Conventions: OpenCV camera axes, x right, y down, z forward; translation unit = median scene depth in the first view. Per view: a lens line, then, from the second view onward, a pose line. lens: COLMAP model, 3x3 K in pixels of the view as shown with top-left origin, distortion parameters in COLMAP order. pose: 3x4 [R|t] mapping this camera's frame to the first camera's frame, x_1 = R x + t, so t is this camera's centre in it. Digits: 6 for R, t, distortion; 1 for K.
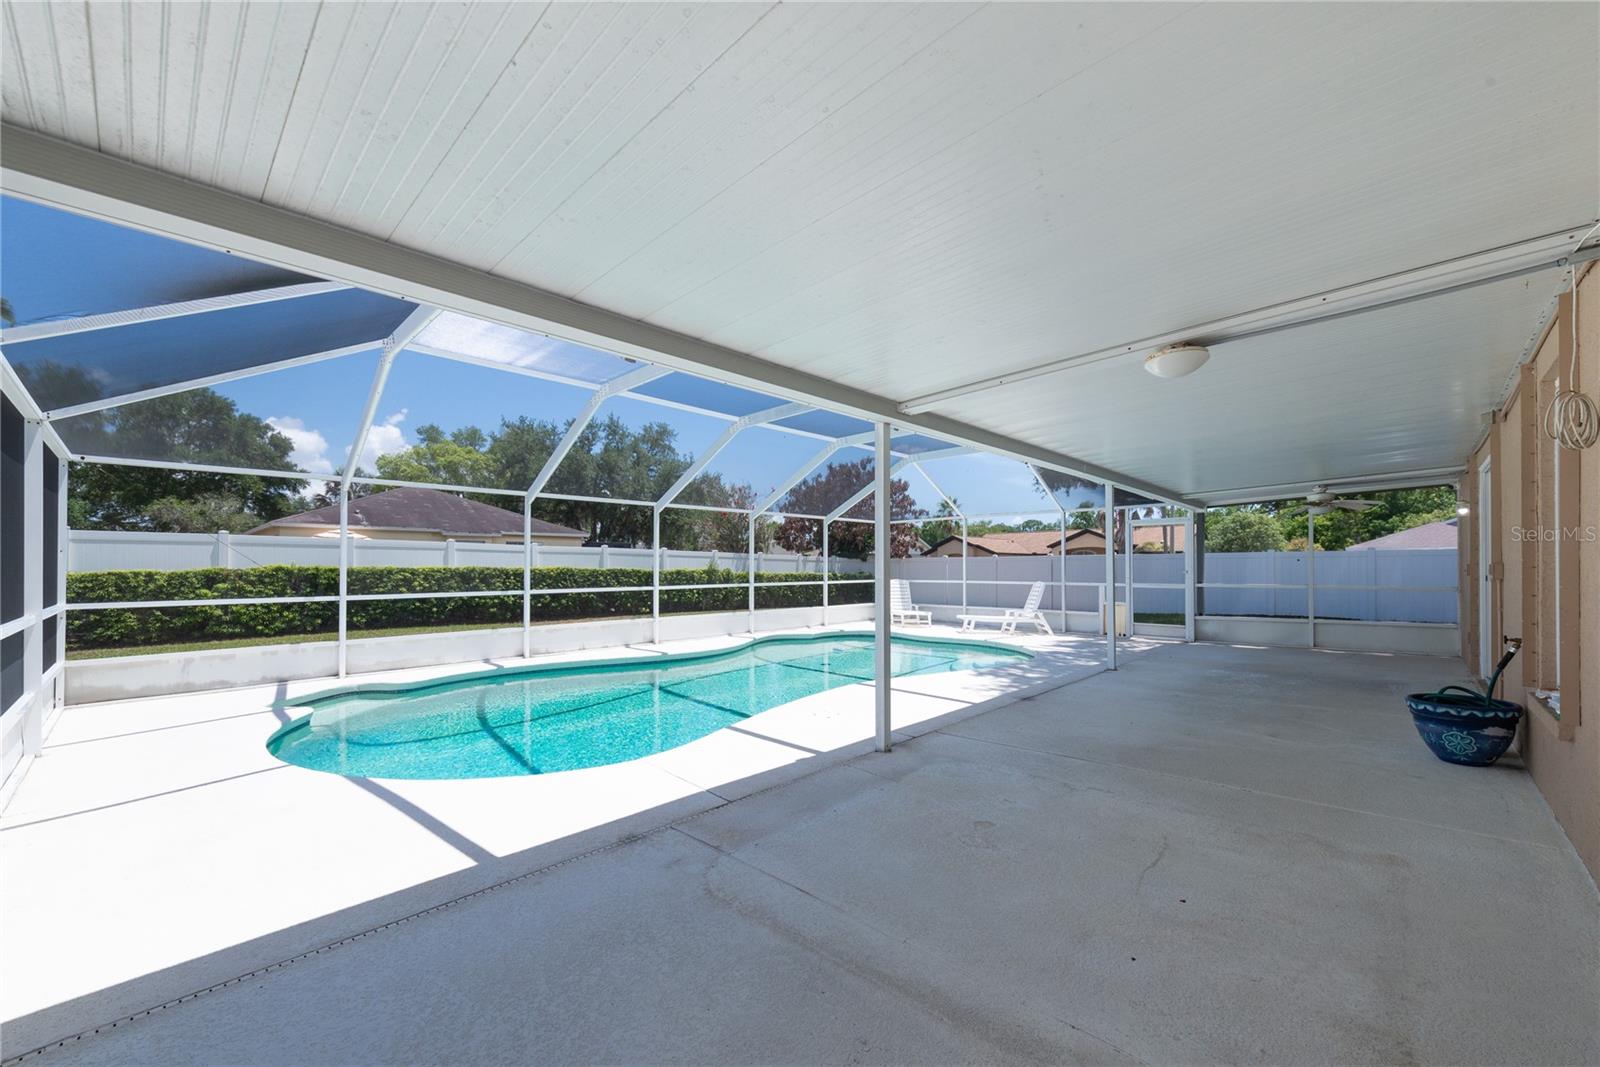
lens RADIAL K [[625.6, 0, 810.5], [0, 625.6, 564.8], [0, 0, 1]] dist [-0.000992, -0.000242]
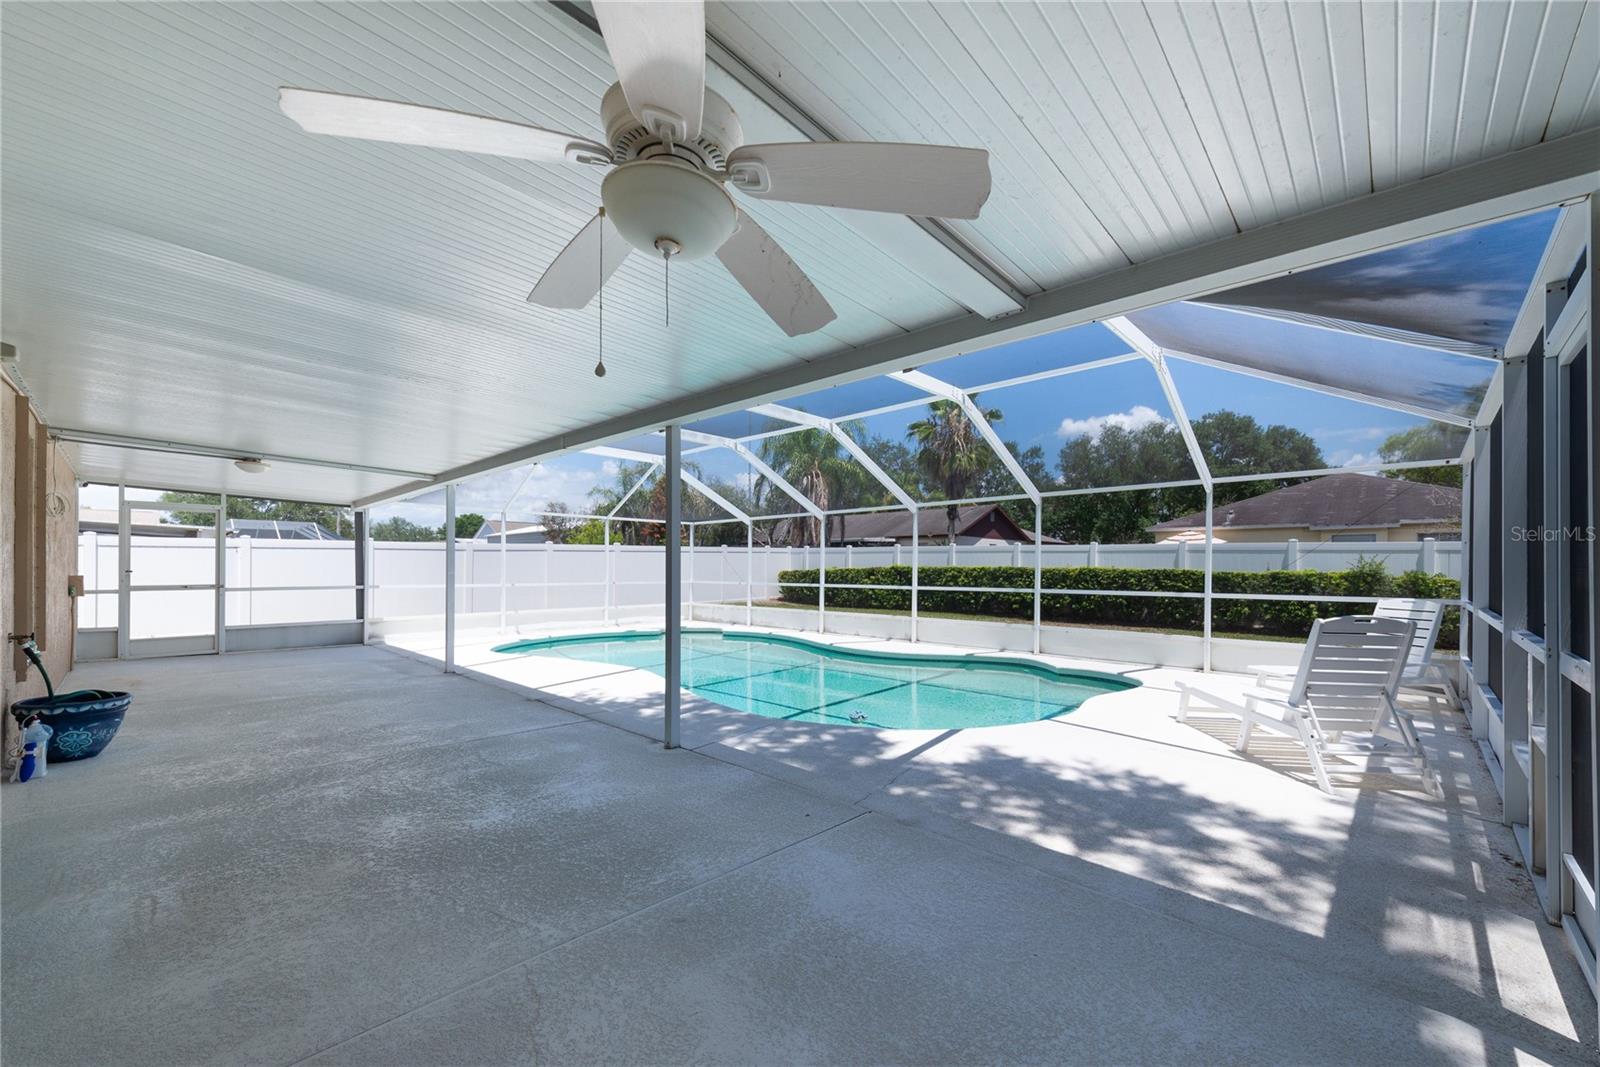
lens RADIAL K [[626.3, 0, 800.9], [0, 626.3, 563.8], [0, 0, 1]] dist [0.014441, -0.004709]
pose [[-0.015195, -0.002421, -0.999882, 0.671481], [0.000450, 0.999997, -0.002428, 0.000926], [0.999884, -0.000487, -0.015194, 0.728277]]
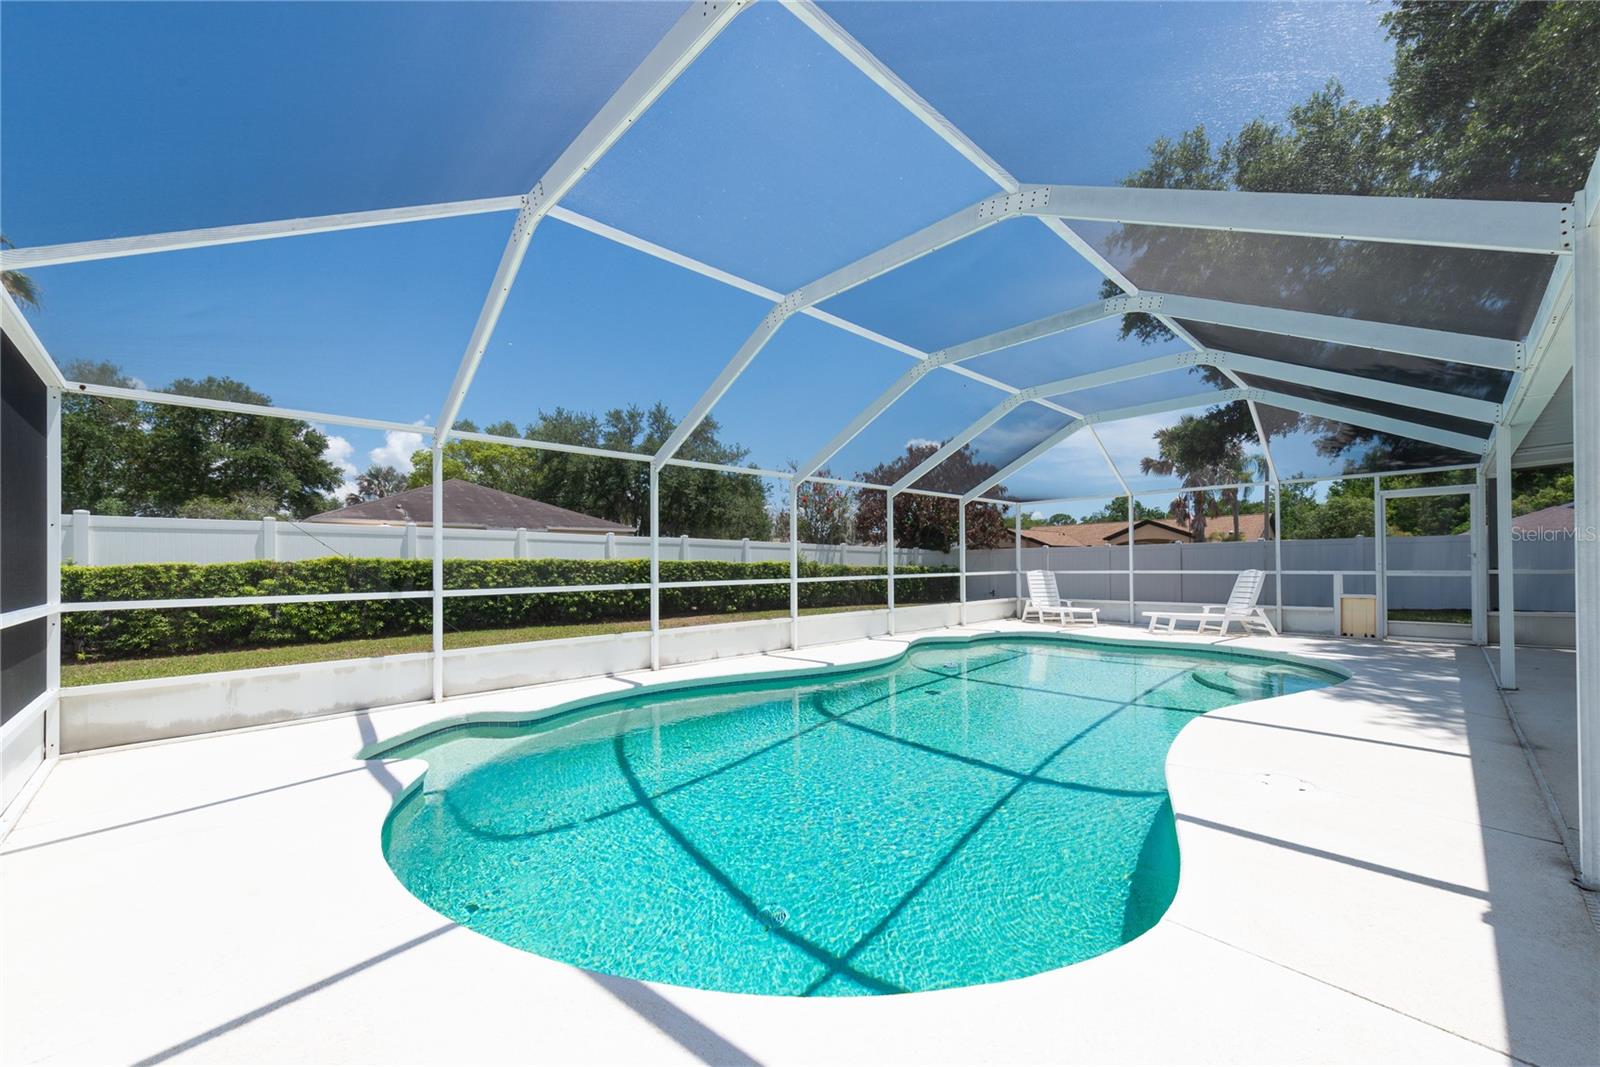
lens RADIAL K [[626.3, 0, 800.9], [0, 626.3, 563.8], [0, 0, 1]] dist [0.014441, -0.004709]
pose [[0.999042, -0.008776, -0.042880, -0.176845], [0.008858, 0.999959, 0.001713, 0.012584], [0.042863, -0.002091, 0.999079, 0.170515]]
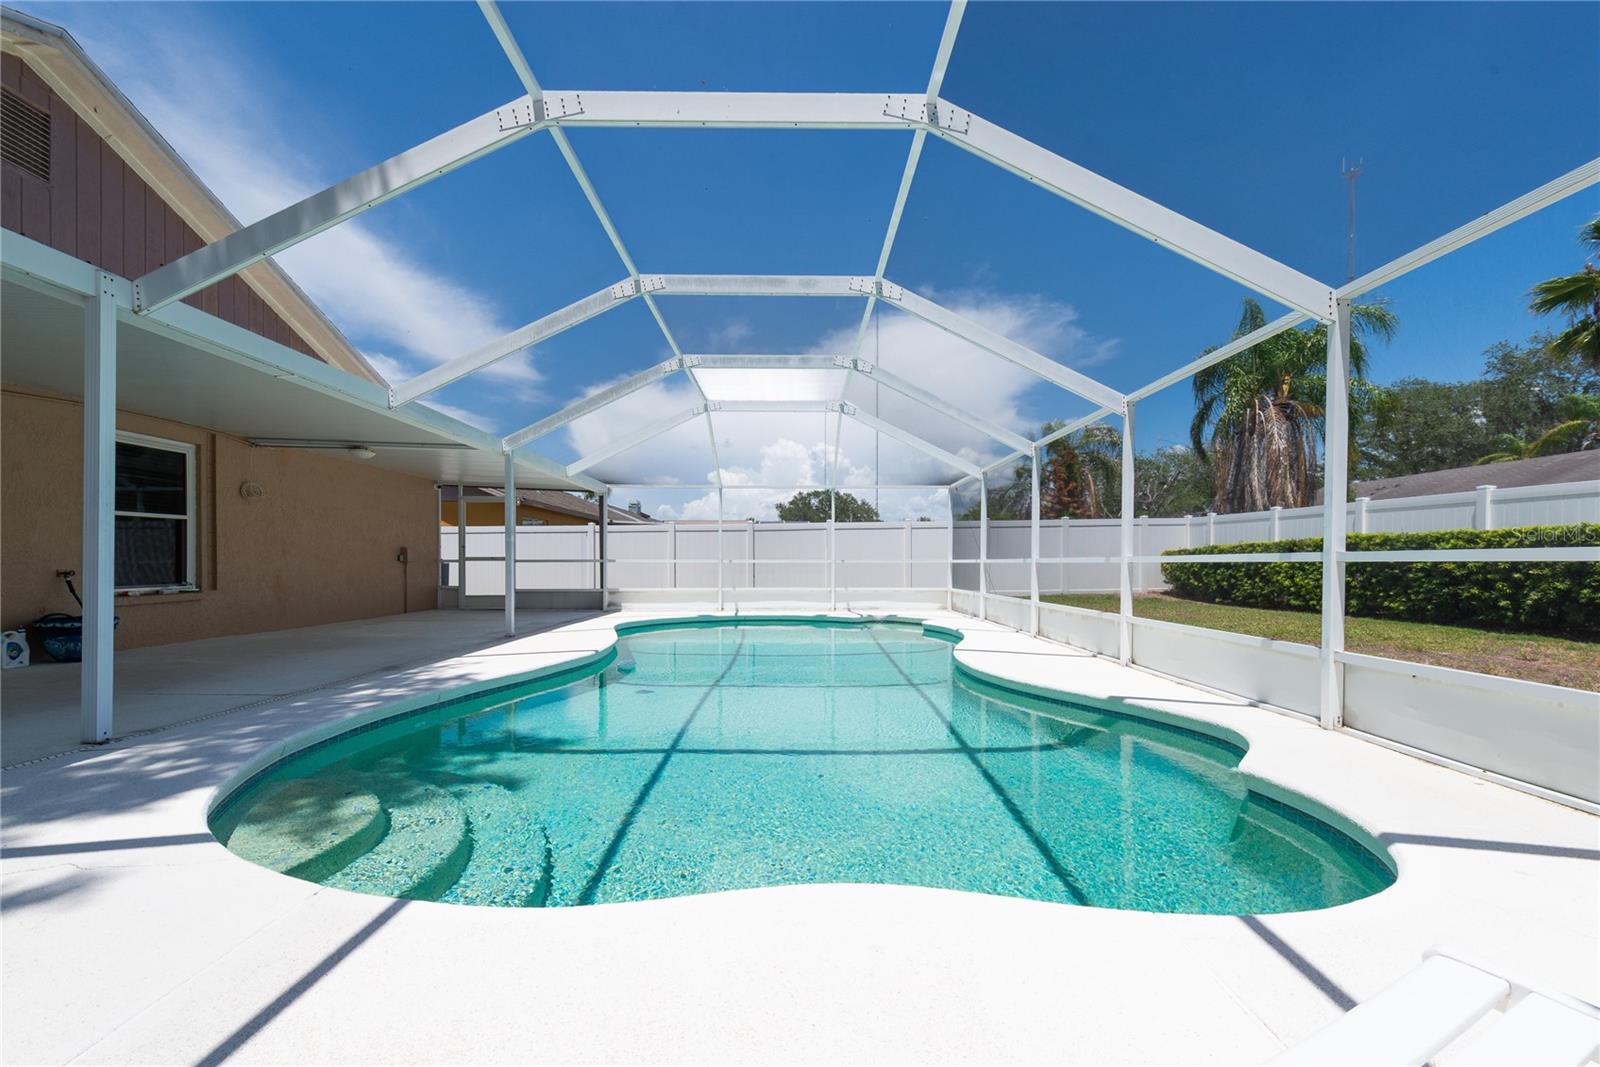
lens RADIAL K [[626.3, 0, 800.9], [0, 626.3, 563.8], [0, 0, 1]] dist [0.014441, -0.004709]
pose [[-0.723976, 0.006105, -0.689798, 0.284682], [0.004750, 0.999981, 0.003865, 0.032001], [0.689809, -0.000479, -0.723992, 1.042708]]
